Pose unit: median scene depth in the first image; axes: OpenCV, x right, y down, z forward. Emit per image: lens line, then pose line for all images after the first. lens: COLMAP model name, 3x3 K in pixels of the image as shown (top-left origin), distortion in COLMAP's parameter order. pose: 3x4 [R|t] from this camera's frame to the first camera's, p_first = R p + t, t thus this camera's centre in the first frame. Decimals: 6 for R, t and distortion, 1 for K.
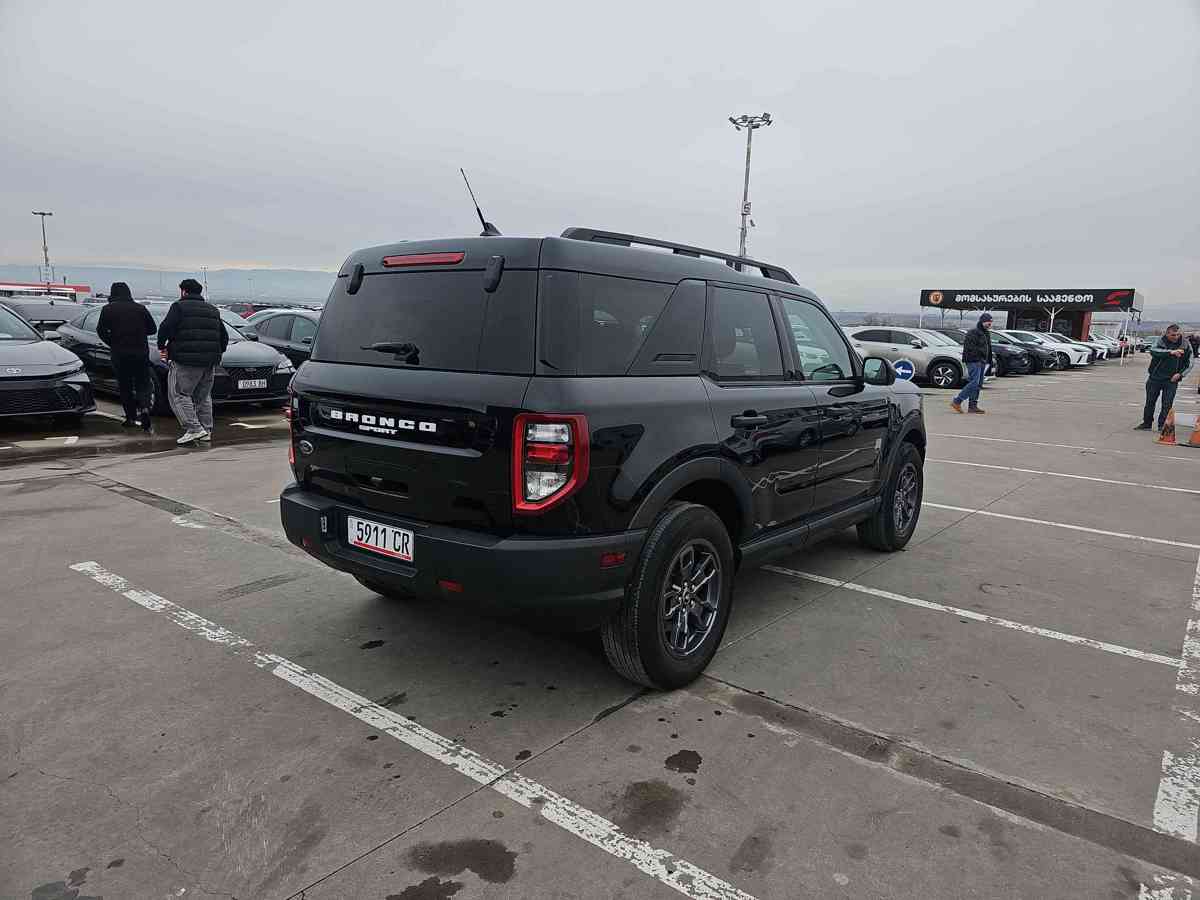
lens RADIAL K [[786.1, 0, 600.0], [0, 786.1, 450.0], [0, 0, 1]] dist [0.070896, -0.066487]
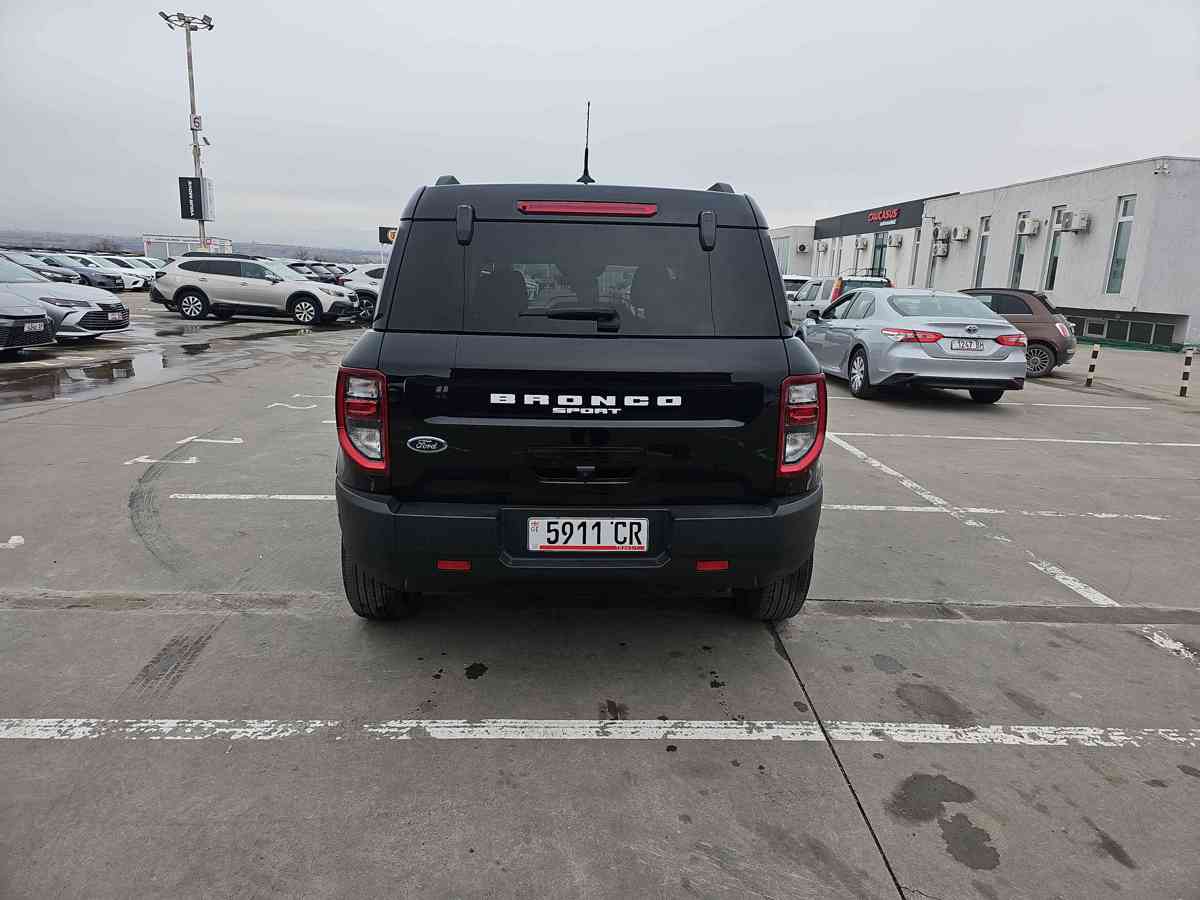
lens RADIAL K [[785.8, 0, 607.2], [0, 785.8, 428.3], [0, 0, 1]] dist [0.083638, -0.080291]
pose [[0.762381, -0.123649, 0.635205, -0.810905], [0.089282, 0.992287, 0.086000, -0.078344], [-0.640939, -0.008852, 0.767540, 0.330626]]
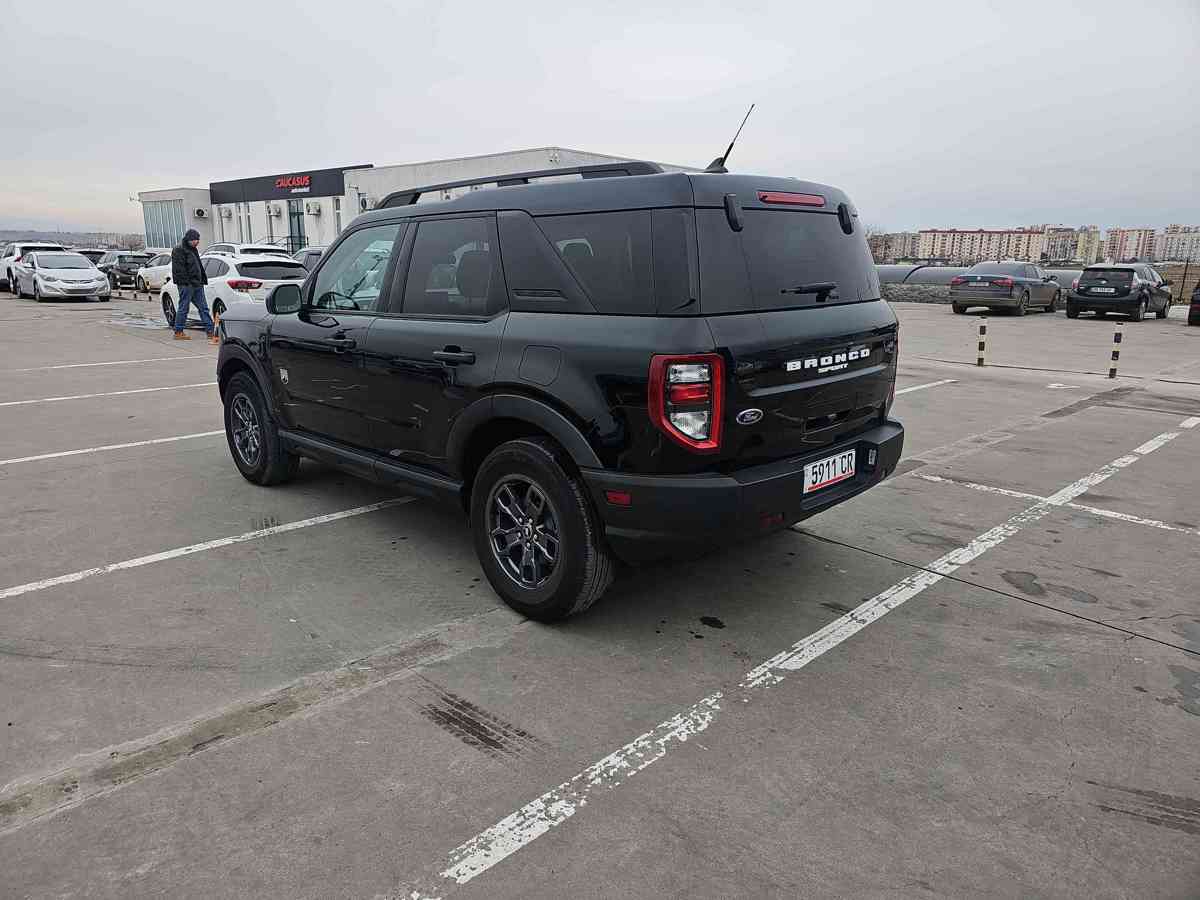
lens RADIAL K [[780.1, 0, 593.2], [0, 780.1, 434.1], [0, 0, 1]] dist [0.079799, -0.077179]
pose [[0.136866, -0.240117, 0.961047, -1.335303], [0.146241, 0.964444, 0.220139, -0.214912], [-0.979735, 0.110415, 0.167114, 1.147835]]
